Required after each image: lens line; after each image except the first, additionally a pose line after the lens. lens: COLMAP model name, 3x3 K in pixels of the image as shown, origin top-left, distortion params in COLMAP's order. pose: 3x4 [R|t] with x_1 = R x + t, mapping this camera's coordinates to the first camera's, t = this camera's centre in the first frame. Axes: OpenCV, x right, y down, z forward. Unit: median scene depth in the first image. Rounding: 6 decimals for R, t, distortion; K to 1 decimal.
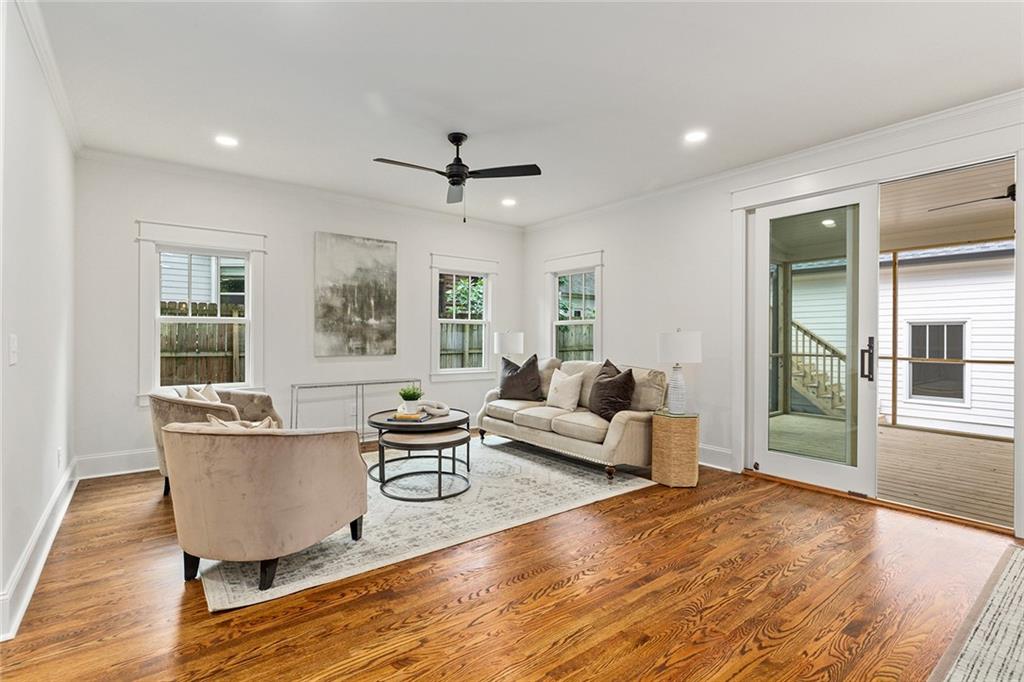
lens RADIAL K [[495.0, 0, 521.1], [0, 495.0, 337.8], [0, 0, 1]] dist [-0.000144, 0.000996]
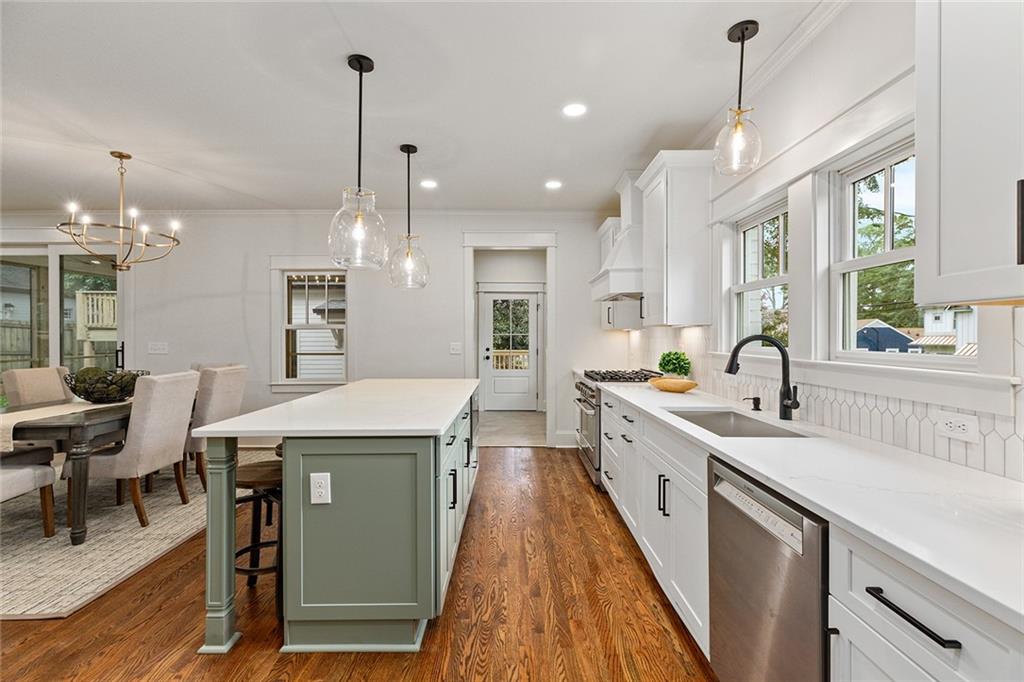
lens RADIAL K [[455.0, 0, 514.0], [0, 455.0, 337.2], [0, 0, 1]] dist [0.003786, 0.000307]
pose [[0.609574, -0.006645, 0.792702, 0.281704], [0.007166, 0.999970, 0.002872, -0.006961], [-0.792697, 0.003930, 0.609603, -0.667844]]
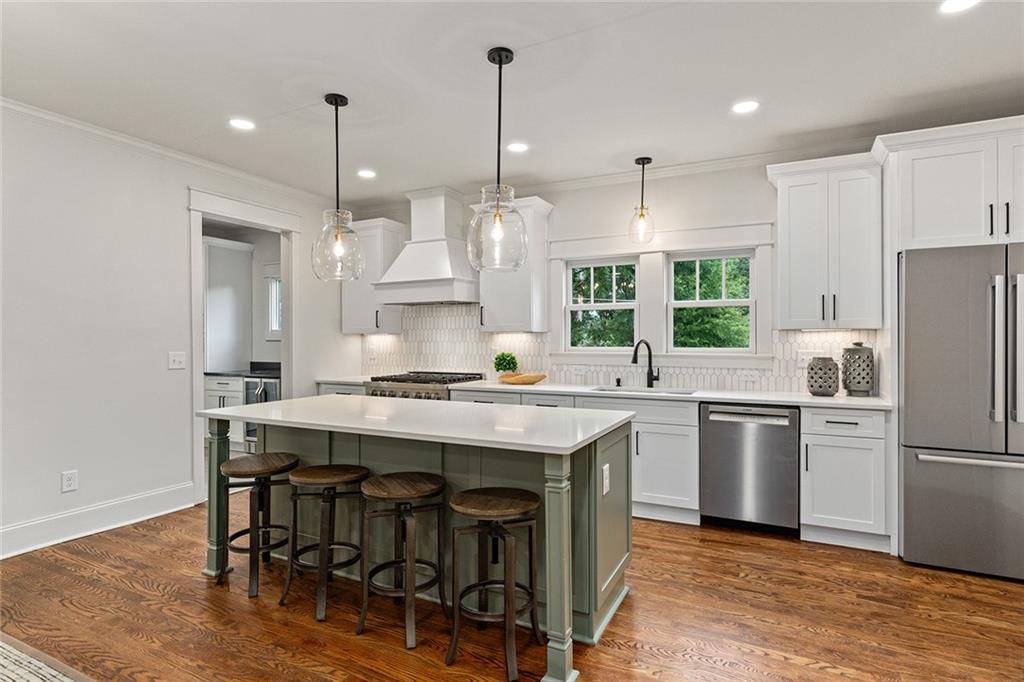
lens RADIAL K [[528.9, 0, 513.9], [0, 528.9, 337.5], [0, 0, 1]] dist [-0.001018, 0.001759]
pose [[-0.427180, -0.000680, 0.904166, 0.101746], [0.005674, 0.999978, 0.003433, -0.013291], [-0.904149, 0.006597, -0.427167, -0.099398]]
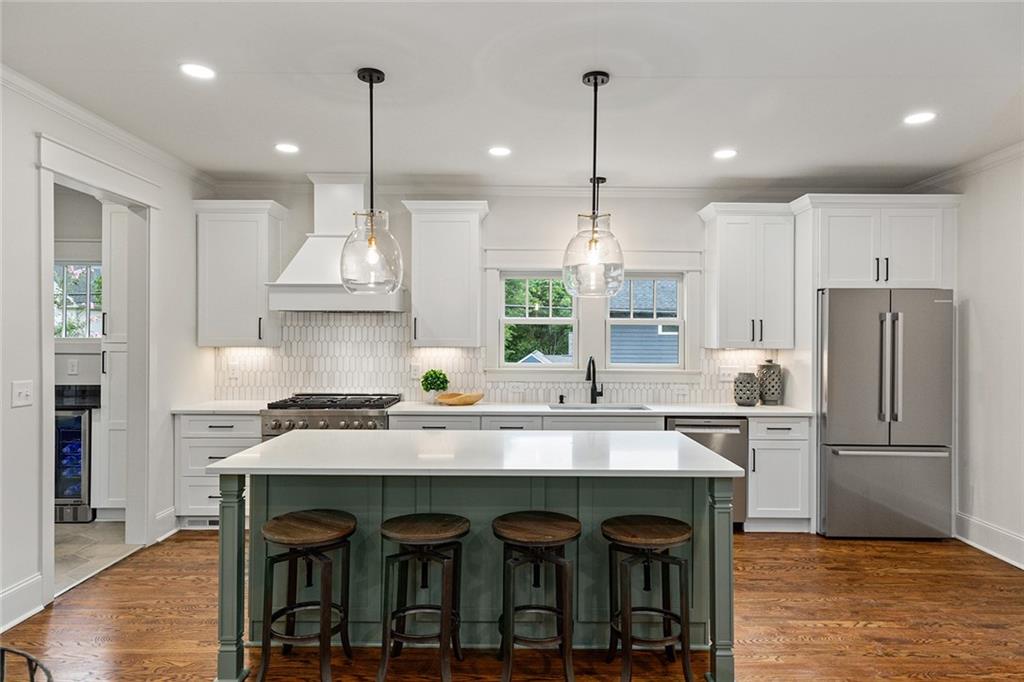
lens RADIAL K [[606.0, 0, 512.4], [0, 606.0, 336.0], [0, 0, 1]] dist [0.010140, 0.000323]
pose [[-0.790474, -0.005863, 0.612467, 0.264142], [-0.005406, 0.999982, 0.002595, -0.037912], [-0.612471, -0.001259, -0.790492, 0.176297]]
